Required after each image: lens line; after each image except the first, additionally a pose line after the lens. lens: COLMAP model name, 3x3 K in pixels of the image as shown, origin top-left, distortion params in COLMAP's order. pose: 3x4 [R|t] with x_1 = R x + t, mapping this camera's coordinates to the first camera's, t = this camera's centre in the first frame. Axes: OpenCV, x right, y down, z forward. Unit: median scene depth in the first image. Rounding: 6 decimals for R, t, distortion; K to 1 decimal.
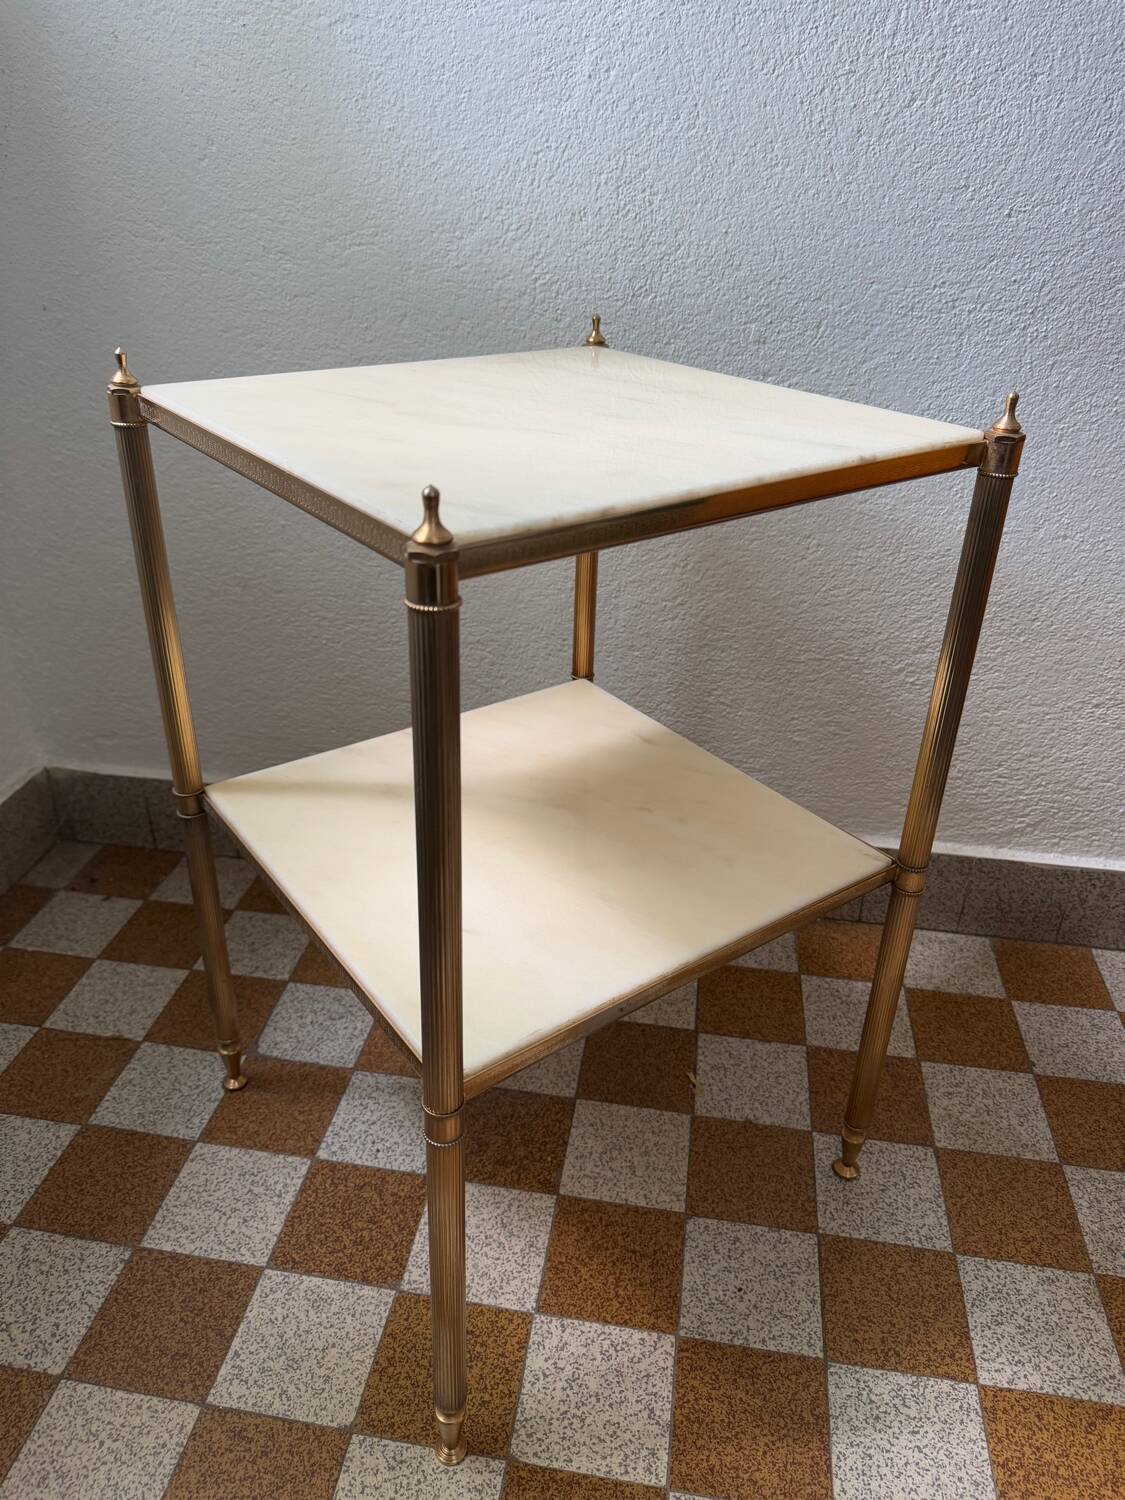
lens RADIAL K [[1084.5, 0, 555.4], [0, 1084.5, 750.8], [0, 0, 1]] dist [-0.014755, -0.001655]
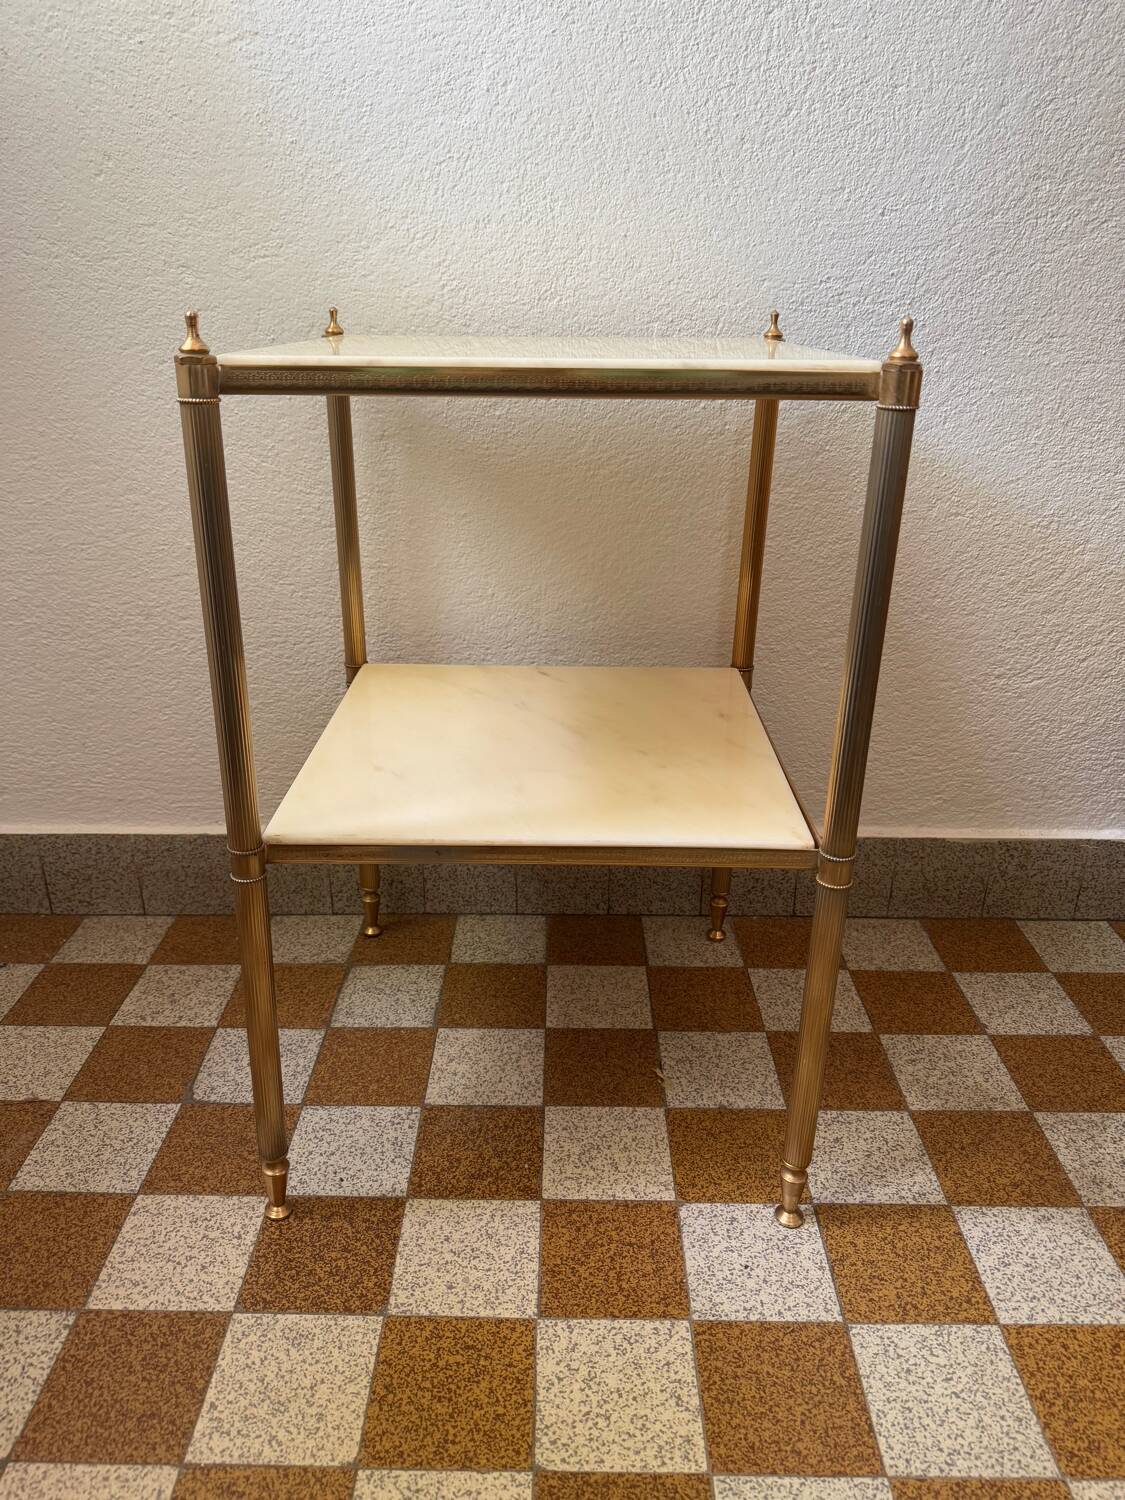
lens RADIAL K [[1078.2, 0, 554.4], [0, 1078.2, 752.4], [0, 0, 1]] dist [-0.005258, -0.011057]
pose [[0.988819, -0.068541, 0.132437, -0.086236], [0.081766, 0.991906, -0.097145, 0.118711], [-0.124707, 0.106887, 0.986419, 0.031763]]
